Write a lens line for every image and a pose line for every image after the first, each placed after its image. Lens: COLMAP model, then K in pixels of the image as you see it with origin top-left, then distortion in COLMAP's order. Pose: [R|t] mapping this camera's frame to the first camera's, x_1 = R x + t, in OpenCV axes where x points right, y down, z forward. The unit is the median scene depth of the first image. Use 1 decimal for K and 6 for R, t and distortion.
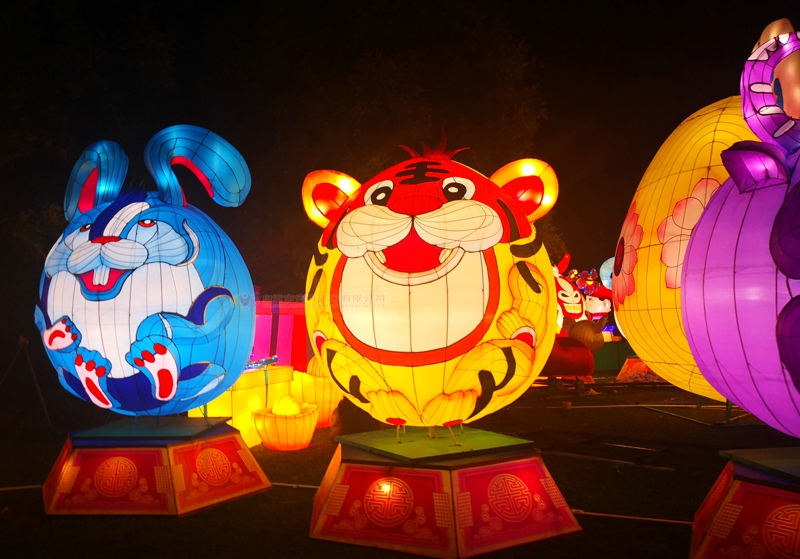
lens RADIAL K [[703.6, 0, 399.8], [0, 703.6, 285.1], [0, 0, 1]] dist [0.002996, -0.022442]
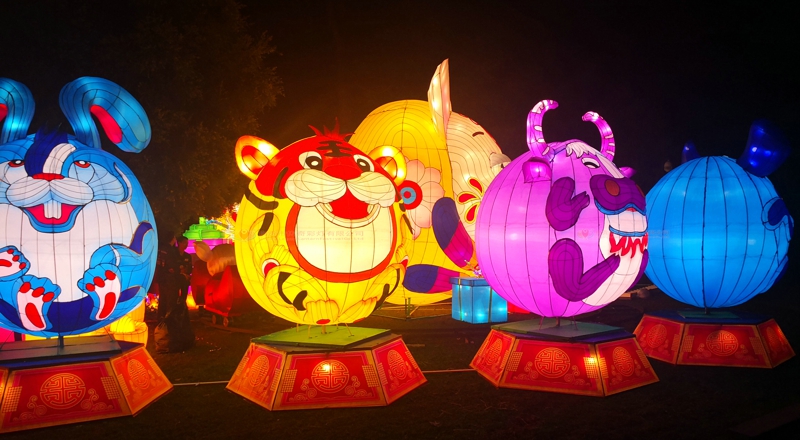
lens RADIAL K [[598.0, 0, 399.9], [0, 598.0, 216.5], [0, 0, 1]] dist [-0.010363, -0.000210]
pose [[0.820237, 0.034038, 0.571010, -0.560630], [-0.032664, 0.999386, -0.012654, -0.009625], [-0.571090, -0.008273, 0.820846, -0.083264]]
